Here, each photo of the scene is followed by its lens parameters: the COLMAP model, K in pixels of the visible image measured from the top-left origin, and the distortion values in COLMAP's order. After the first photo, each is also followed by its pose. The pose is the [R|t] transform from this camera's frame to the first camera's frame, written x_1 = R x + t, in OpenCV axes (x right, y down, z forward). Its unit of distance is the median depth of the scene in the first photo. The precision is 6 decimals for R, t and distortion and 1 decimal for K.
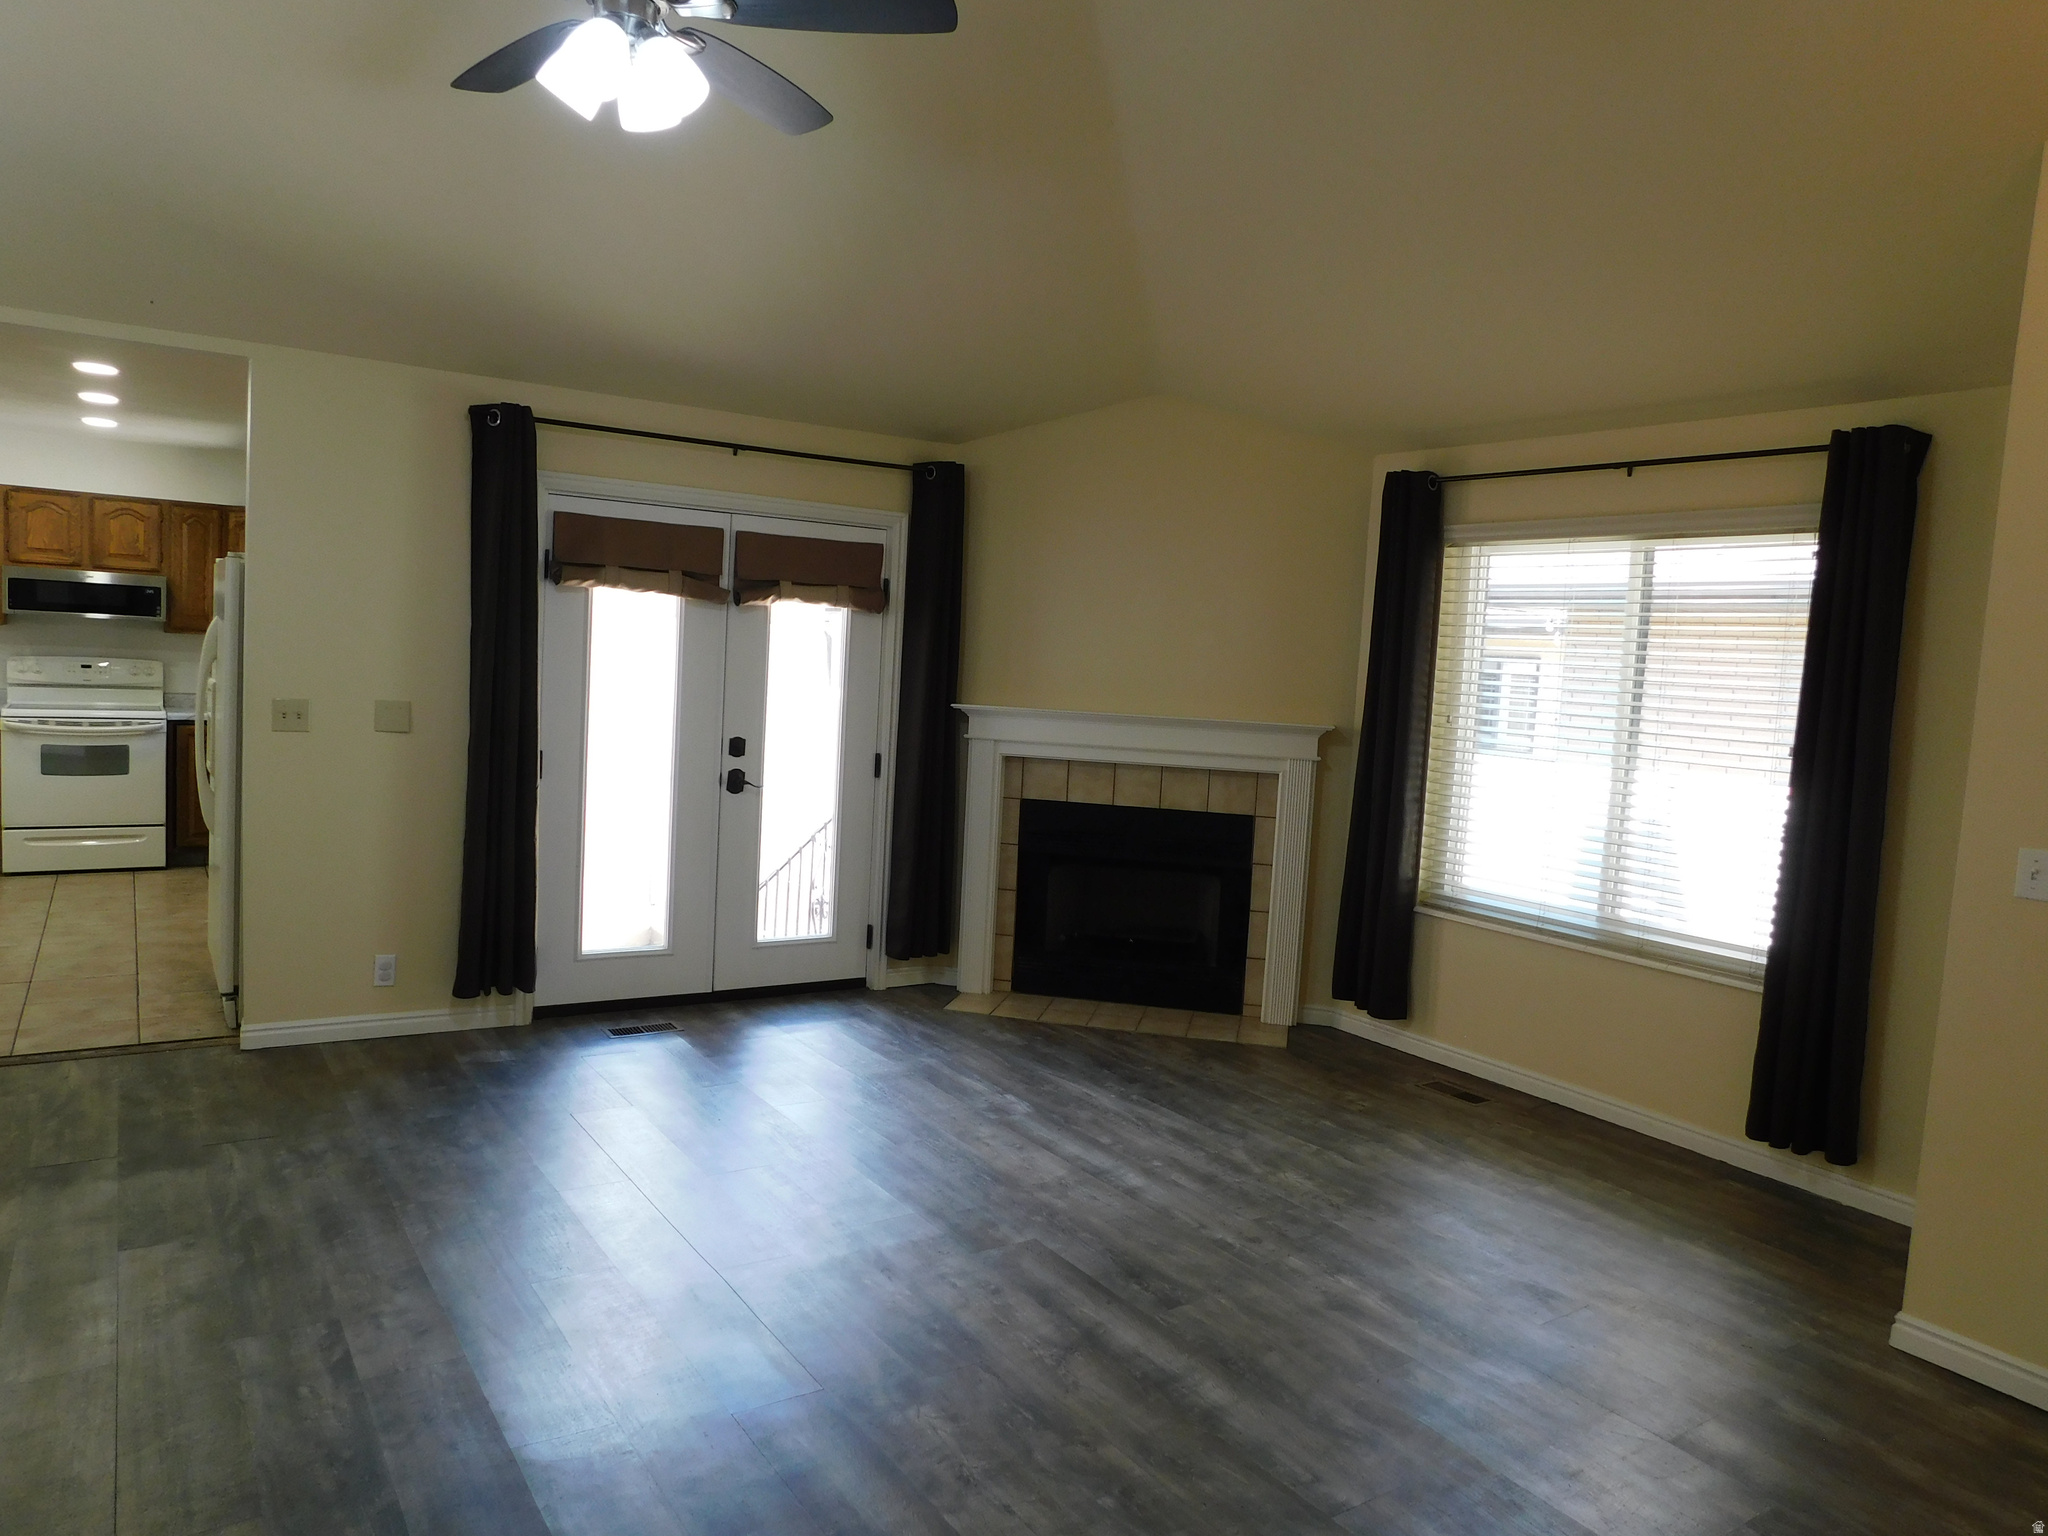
lens RADIAL K [[1363.5, 0, 1023.3], [0, 1363.5, 774.3], [0, 0, 1]] dist [-0.024885, 0.020408]
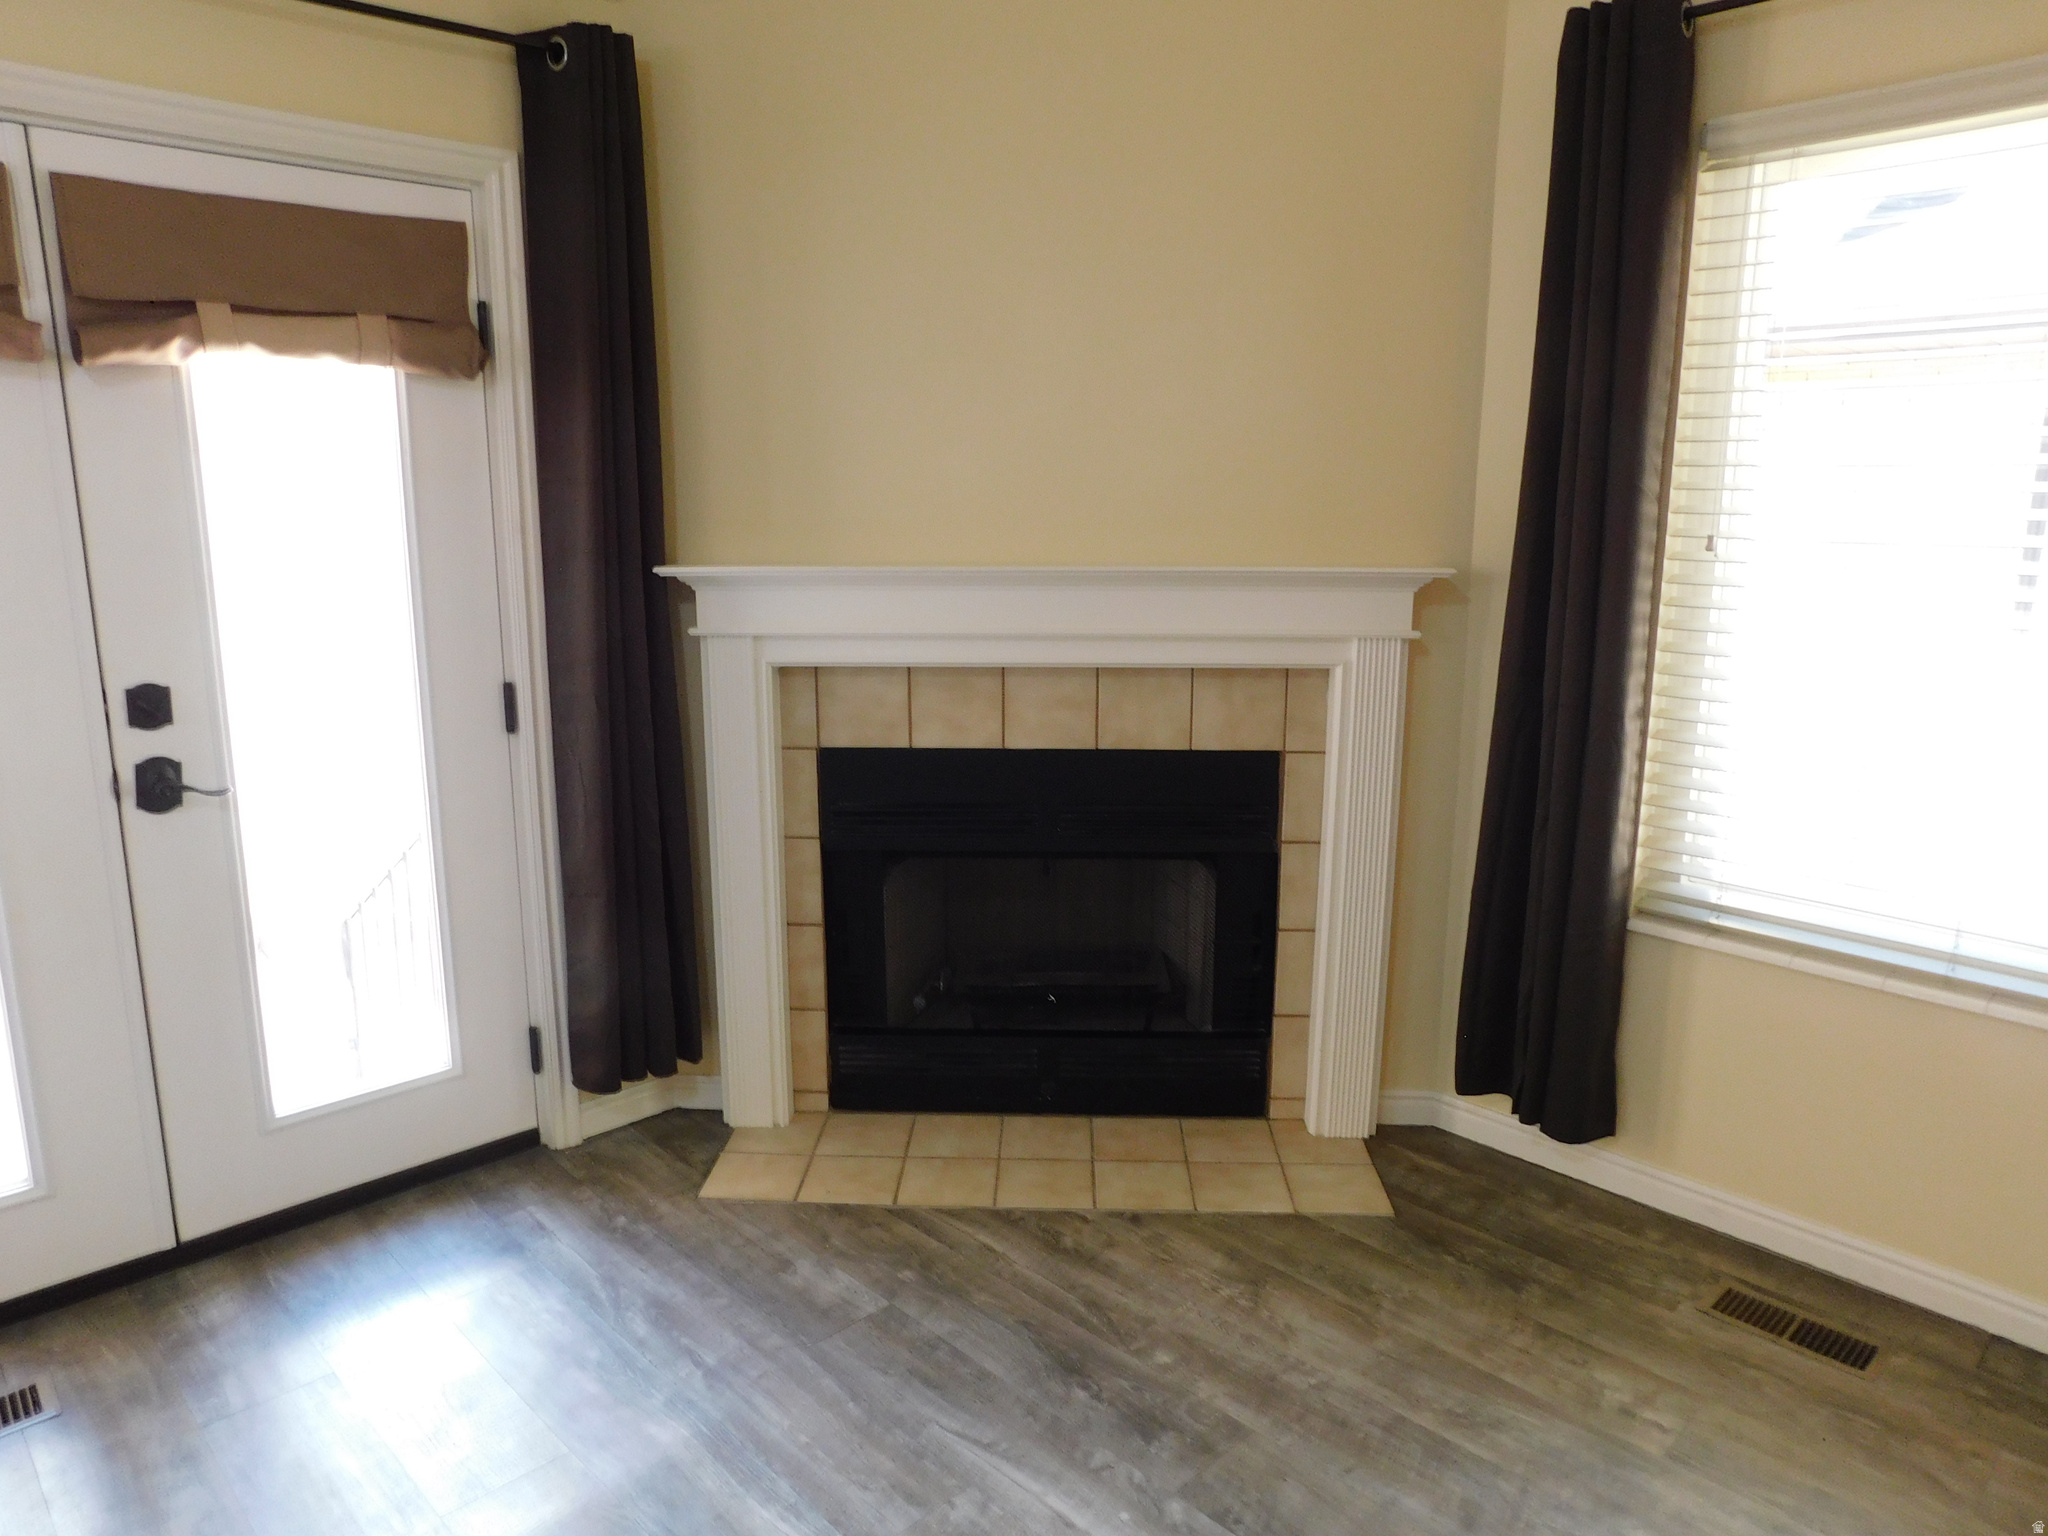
lens RADIAL K [[1363.5, 0, 1017.3], [0, 1363.5, 764.3], [0, 0, 1]] dist [-0.024885, 0.020408]
pose [[0.983537, -0.086433, 0.158698, -0.010126], [0.065953, 0.989309, 0.130068, -0.039000], [-0.168244, -0.117460, 0.978722, 0.528807]]
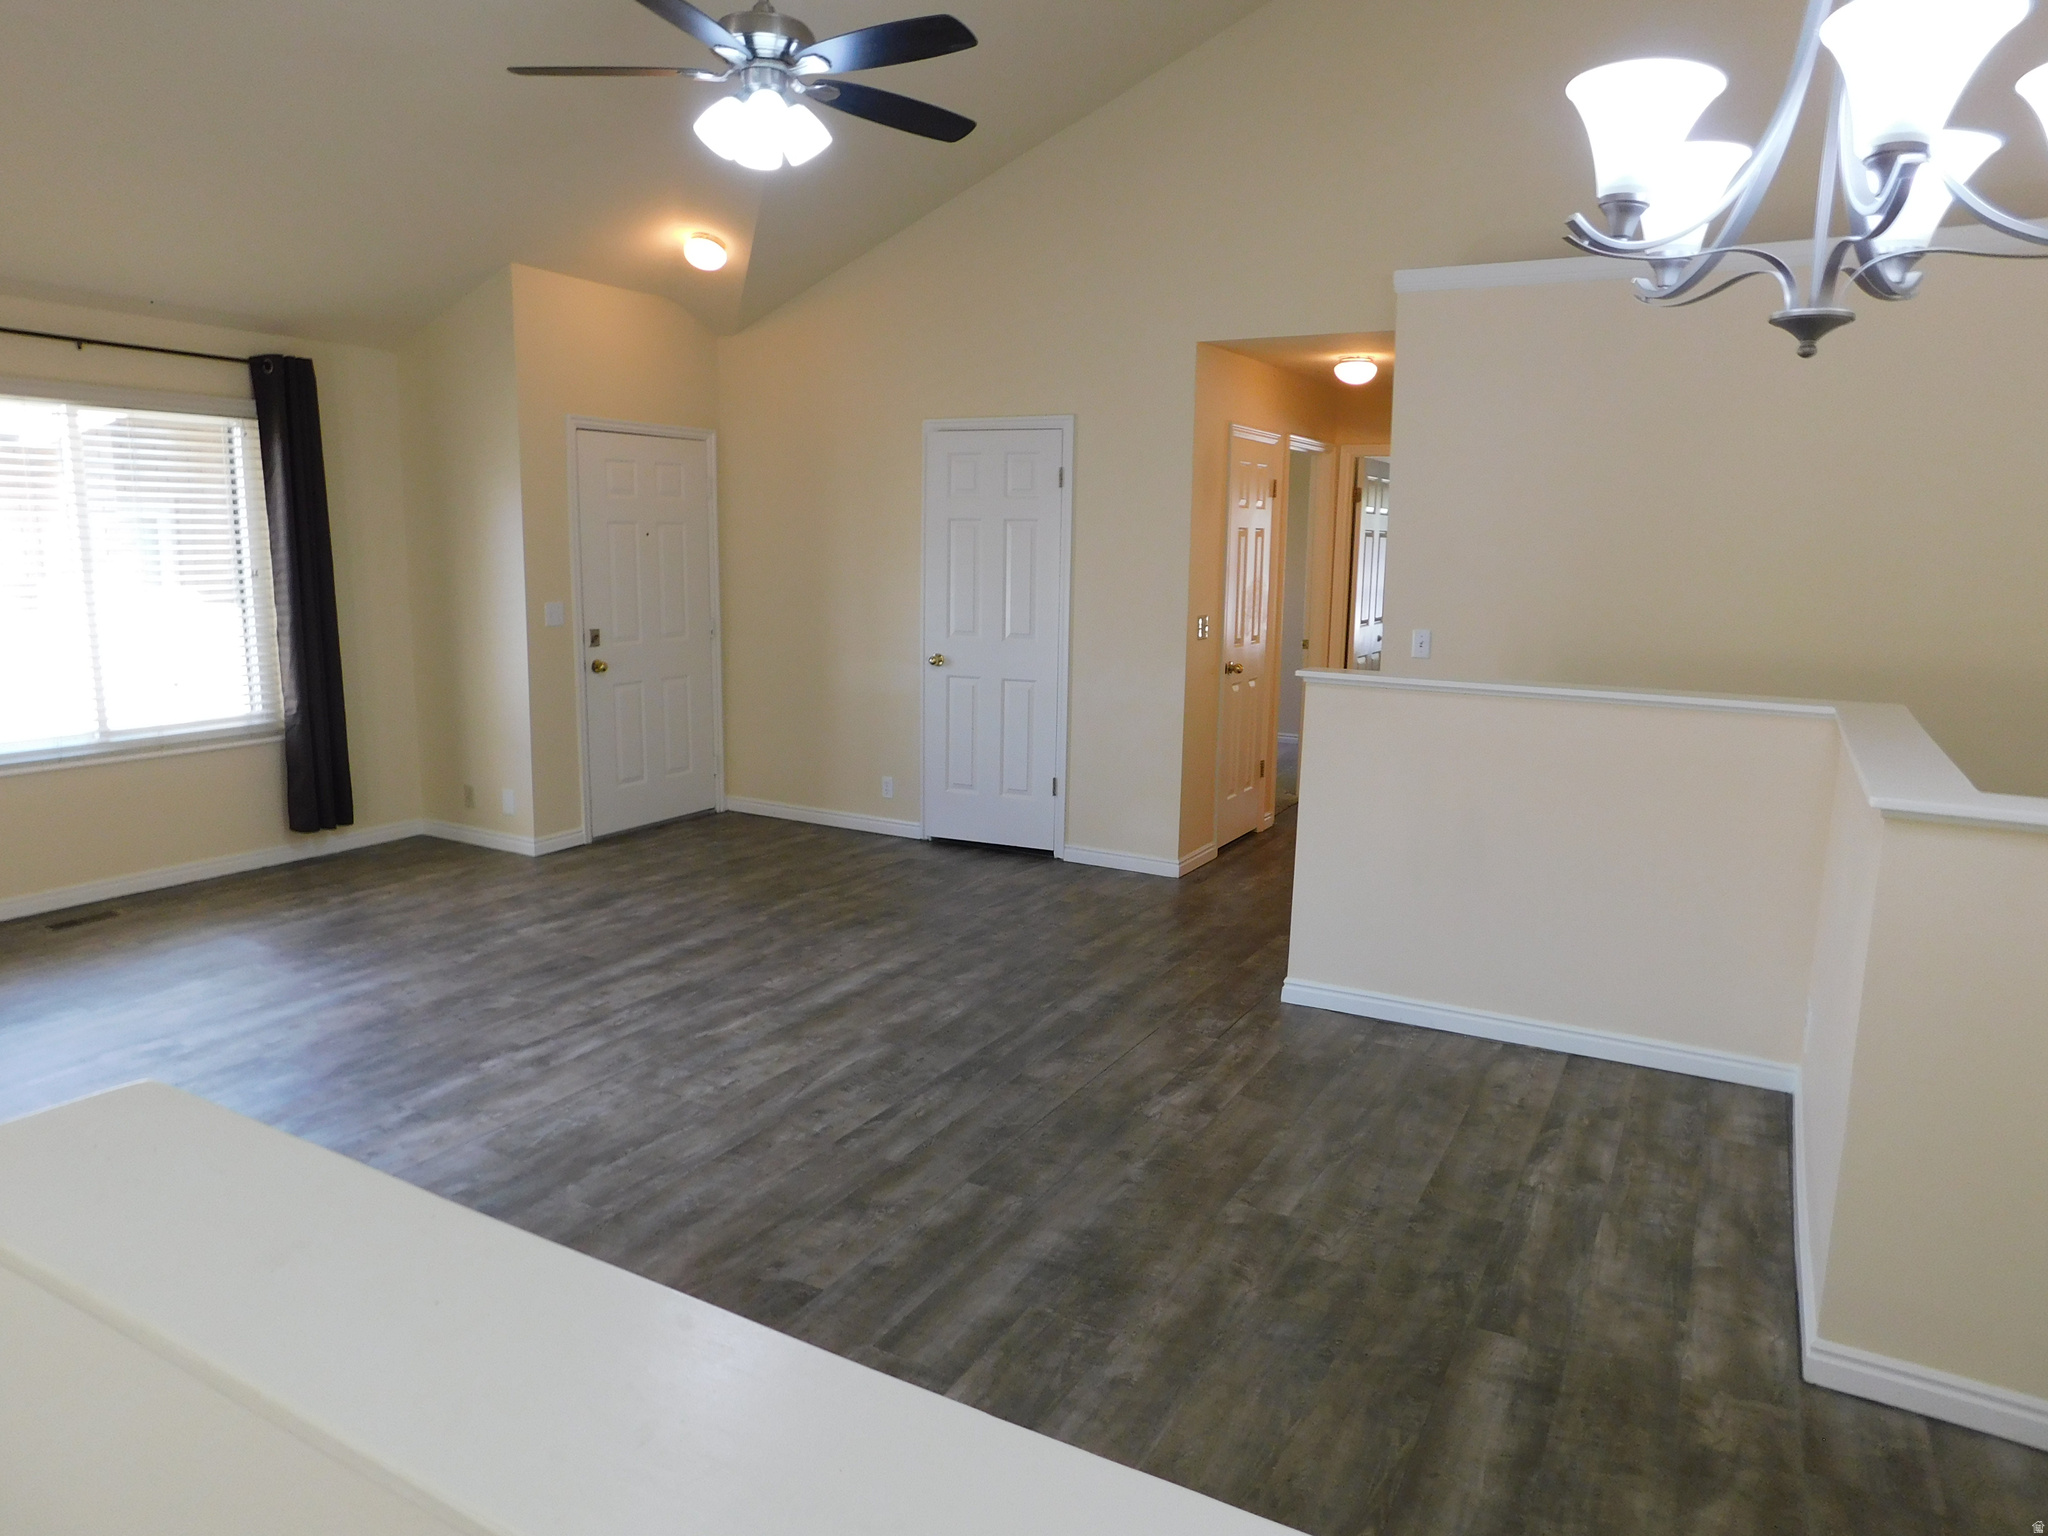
lens RADIAL K [[1351.6, 0, 1011.3], [0, 1351.6, 755.2], [0, 0, 1]] dist [-0.024276, 0.003634]
pose [[-0.449618, -0.205688, 0.869216, -1.361463], [0.041577, 0.967251, 0.250394, -0.192839], [-0.892253, 0.148721, -0.426341, 1.164944]]
